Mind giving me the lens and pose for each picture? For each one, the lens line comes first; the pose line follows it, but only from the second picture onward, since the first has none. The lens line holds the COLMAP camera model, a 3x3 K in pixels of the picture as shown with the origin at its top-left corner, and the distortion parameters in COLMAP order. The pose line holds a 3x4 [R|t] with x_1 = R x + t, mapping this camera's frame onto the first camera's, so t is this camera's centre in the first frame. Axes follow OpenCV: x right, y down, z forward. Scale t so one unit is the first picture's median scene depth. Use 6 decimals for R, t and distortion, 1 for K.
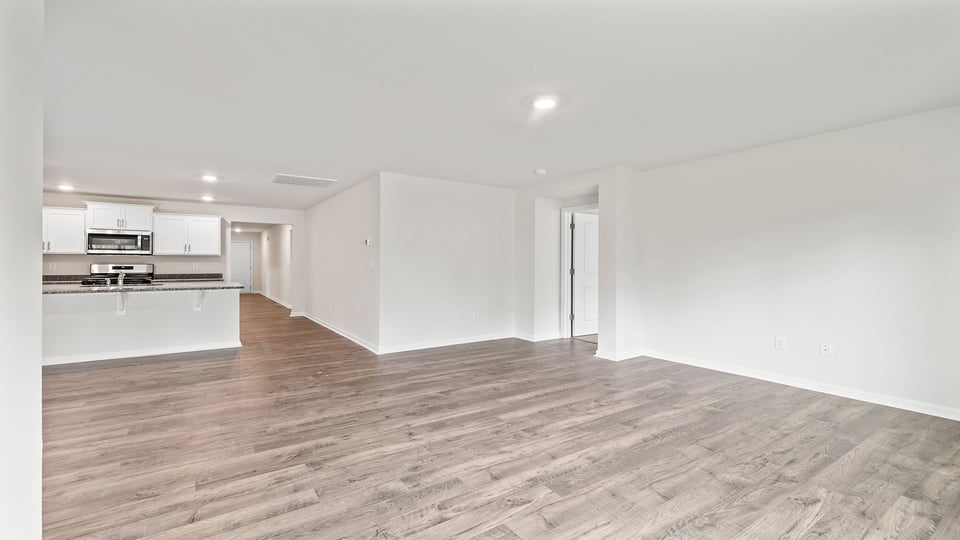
lens RADIAL K [[406.2, 0, 475.0], [0, 406.2, 262.8], [0, 0, 1]] dist [0.002009, -0.000088]
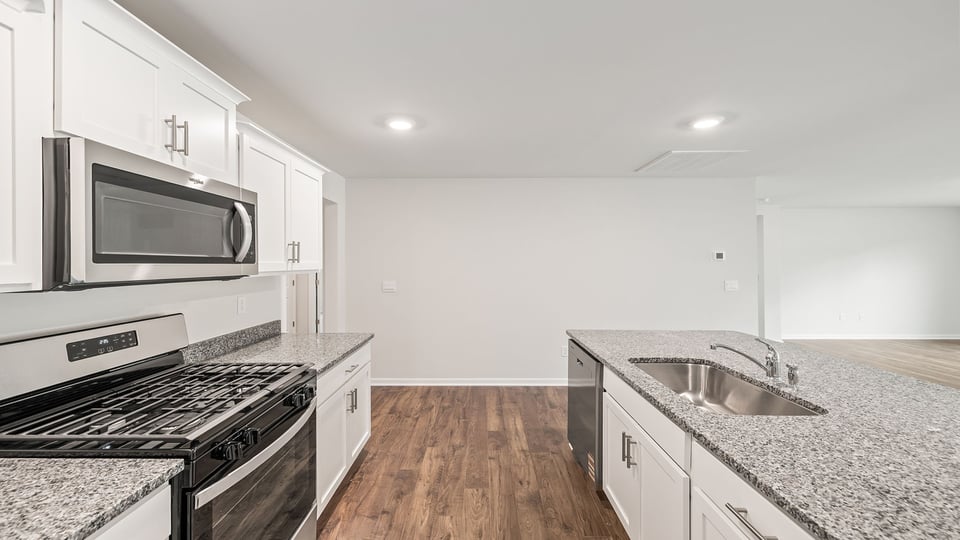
lens RADIAL K [[406.2, 0, 475.0], [0, 406.2, 262.8], [0, 0, 1]] dist [0.002009, -0.000088]
pose [[0.564718, -0.003276, 0.825278, -1.338078], [0.001375, 0.999994, 0.003029, -0.042865], [-0.825283, -0.000576, 0.564719, 1.038860]]
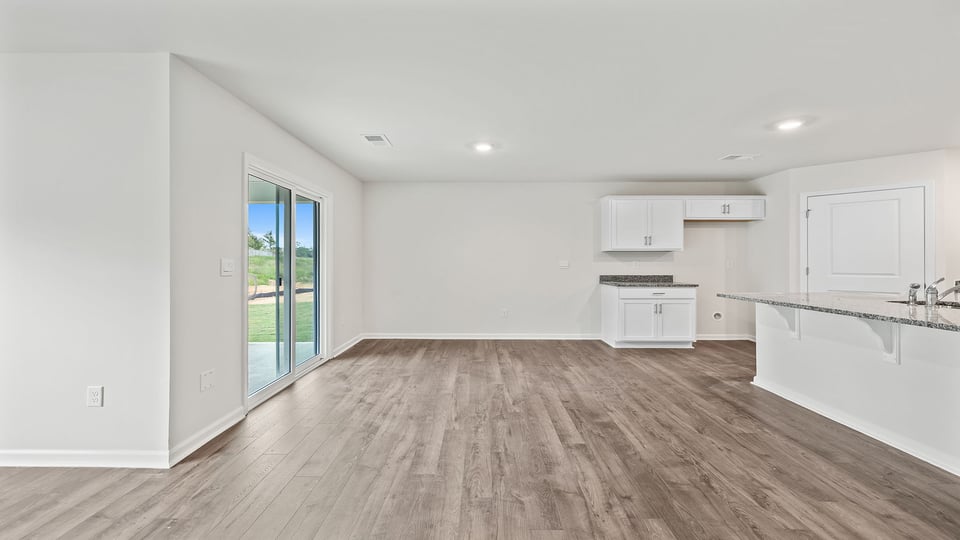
lens RADIAL K [[406.2, 0, 475.0], [0, 406.2, 262.8], [0, 0, 1]] dist [0.002009, -0.000088]
pose [[-0.567733, -0.000543, -0.823212, -0.145792], [0.000444, 0.999999, -0.000966, 0.003813], [0.823213, -0.000914, -0.567733, 0.844903]]
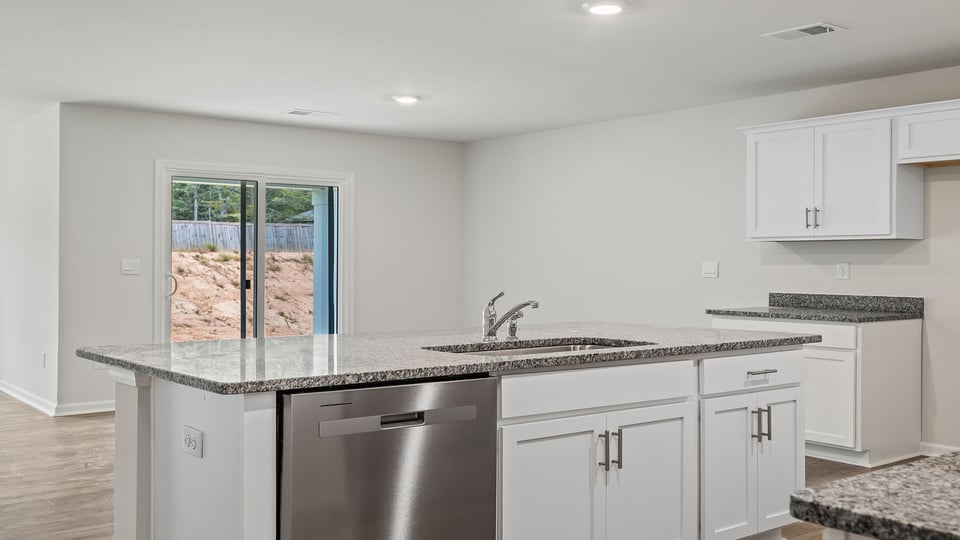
lens RADIAL K [[939.7, 0, 476.4], [0, 939.7, 259.6], [0, 0, 1]] dist [-0.000767, 0.006960]
pose [[-0.997037, -0.007155, -0.076586, -0.829825], [-0.006593, 0.999950, -0.007583, 0.005594], [0.076637, -0.007056, -0.997034, 1.729853]]
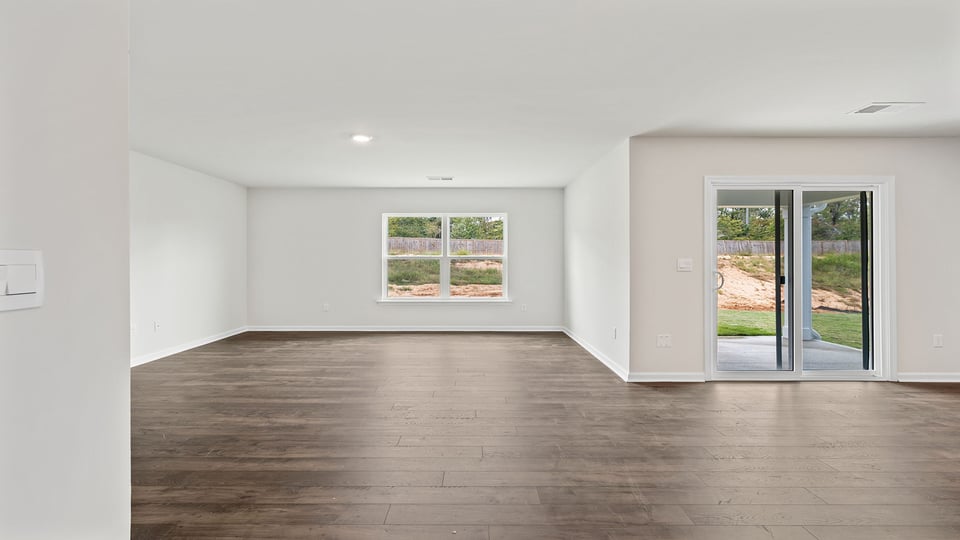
lens RADIAL K [[406.2, 0, 475.0], [0, 406.2, 262.8], [0, 0, 1]] dist [0.002009, -0.000088]
pose [[-0.835115, -0.005004, 0.550052, -0.502181], [-0.003470, 0.999987, 0.003829, 0.003389], [-0.550064, 0.001289, -0.835121, 1.107237]]
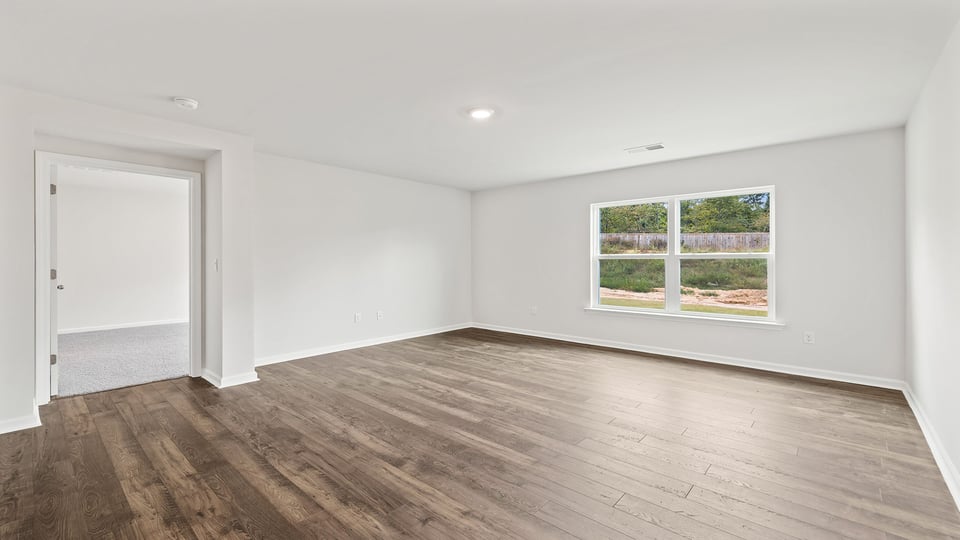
lens RADIAL K [[406.2, 0, 475.0], [0, 406.2, 262.8], [0, 0, 1]] dist [0.002009, -0.000088]
pose [[-0.251451, -0.006883, 0.967845, -0.517079], [-0.002547, 0.999976, 0.006449, 0.002501], [-0.967867, -0.000844, -0.251463, 0.754969]]
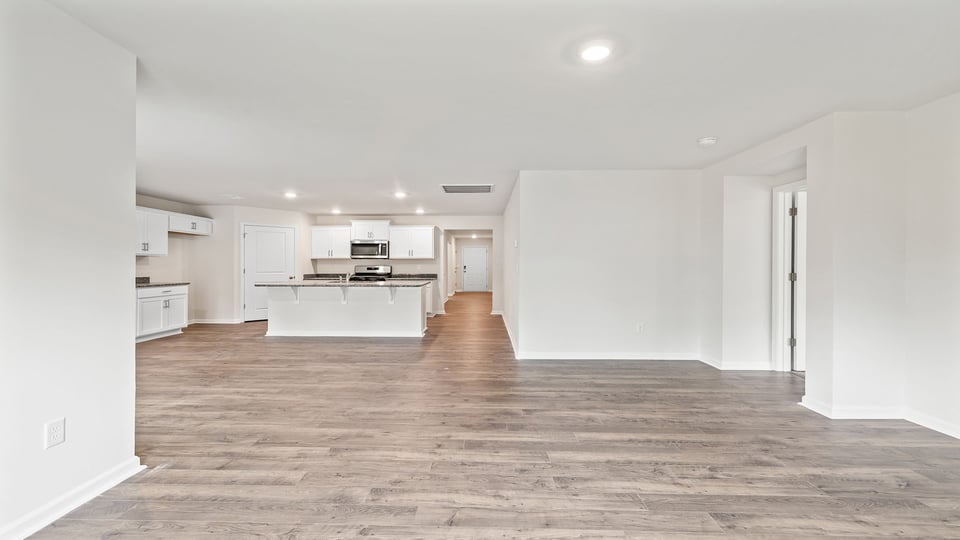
lens RADIAL K [[408.0, 0, 475.9], [0, 408.0, 265.7], [0, 0, 1]] dist [0.001536, 0.000111]
pose [[0.818826, -0.000057, -0.574042, 0.247862], [0.001700, 0.999996, 0.002325, 0.000355], [0.574040, -0.002880, 0.818823, 0.149604]]
